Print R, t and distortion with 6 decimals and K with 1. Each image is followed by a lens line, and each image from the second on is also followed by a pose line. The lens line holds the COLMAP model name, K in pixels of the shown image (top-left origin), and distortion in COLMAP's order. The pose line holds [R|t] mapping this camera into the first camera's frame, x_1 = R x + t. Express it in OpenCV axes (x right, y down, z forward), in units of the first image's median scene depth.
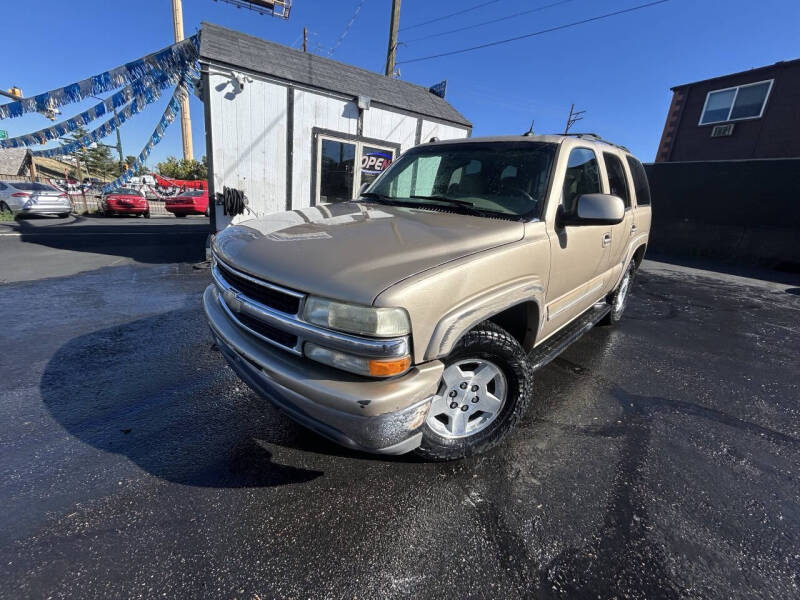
lens RADIAL K [[330.0, 0, 400.0], [0, 330.0, 300.0], [0, 0, 1]] dist [-0.000736, 0.000022]
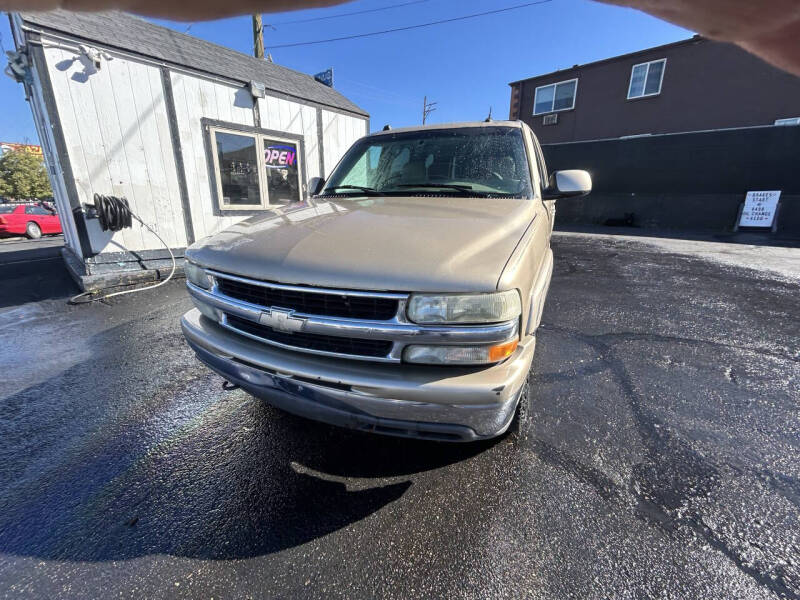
lens RADIAL K [[327.3, 0, 400.0], [0, 327.3, 300.0], [0, 0, 1]] dist [0.001794, -0.000410]
pose [[0.933168, -0.179432, 0.311451, -0.135827], [0.172350, 0.983748, 0.050359, -0.011479], [-0.315425, 0.006685, 0.948927, 0.032567]]
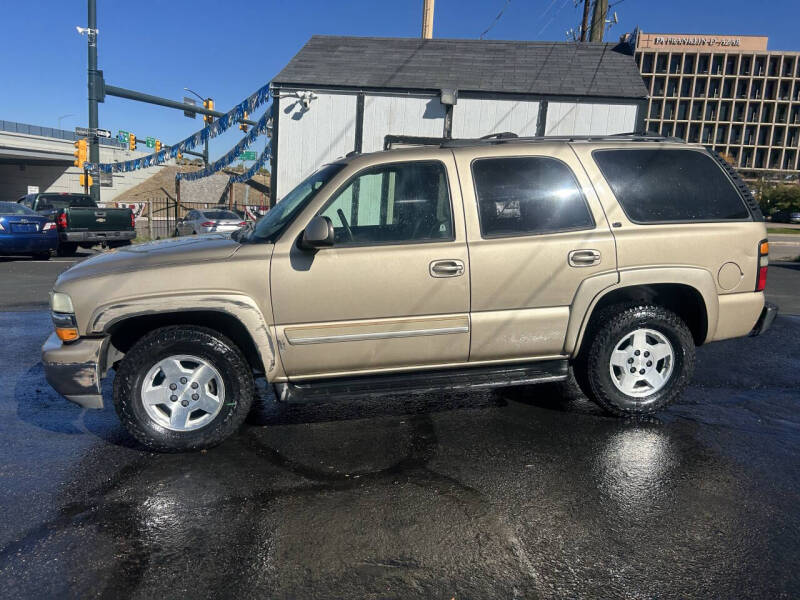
lens RADIAL K [[602.0, 0, 390.6], [0, 602.0, 306.6], [0, 0, 1]] dist [0.036454, -0.032123]
pose [[0.811186, 0.058539, -0.581851, 0.642052], [-0.148379, 0.983020, -0.107963, 0.041630], [0.565651, 0.173913, 0.806098, -0.105199]]
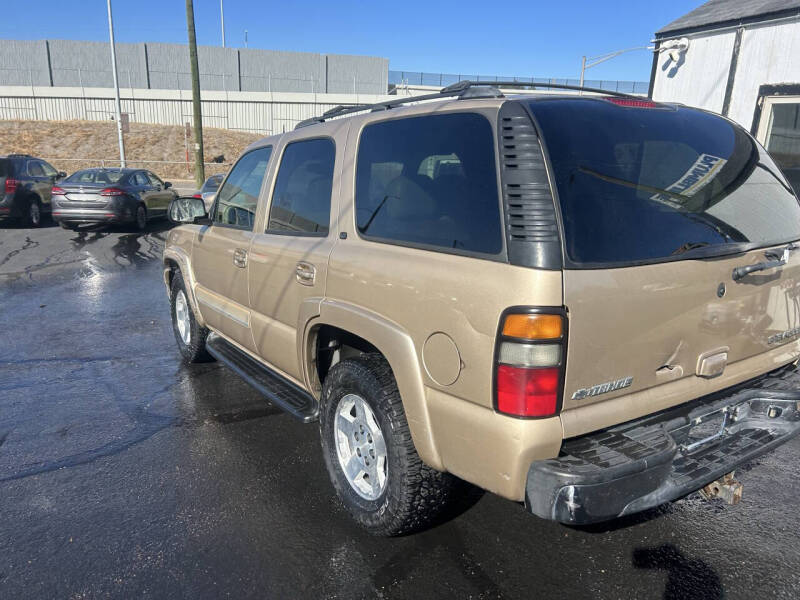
lens RADIAL K [[609.0, 0, 399.0], [0, 609.0, 316.7], [0, 0, 1]] dist [-0.000982, -0.004439]
pose [[-0.220866, 0.193561, -0.955904, 0.905741], [-0.322586, 0.910447, 0.258892, -0.258218], [0.920411, 0.365541, -0.138647, 0.756767]]
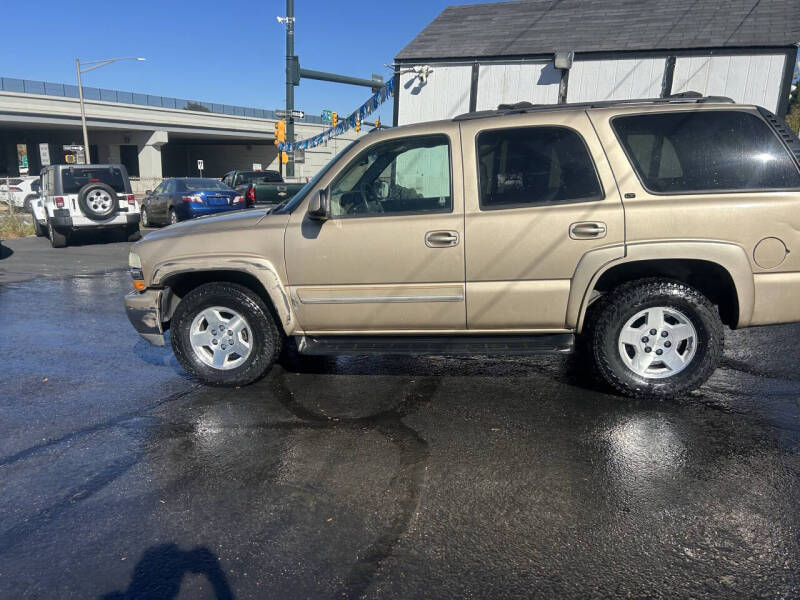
lens RADIAL K [[600.1, 0, 391.3], [0, 600.1, 318.1], [0, 0, 1]] dist [0.047822, -0.054725]
pose [[0.576894, 0.138259, -0.805033, 0.852950], [-0.213065, 0.976921, 0.015096, 0.009863], [0.788541, 0.162816, 0.593038, 0.017638]]
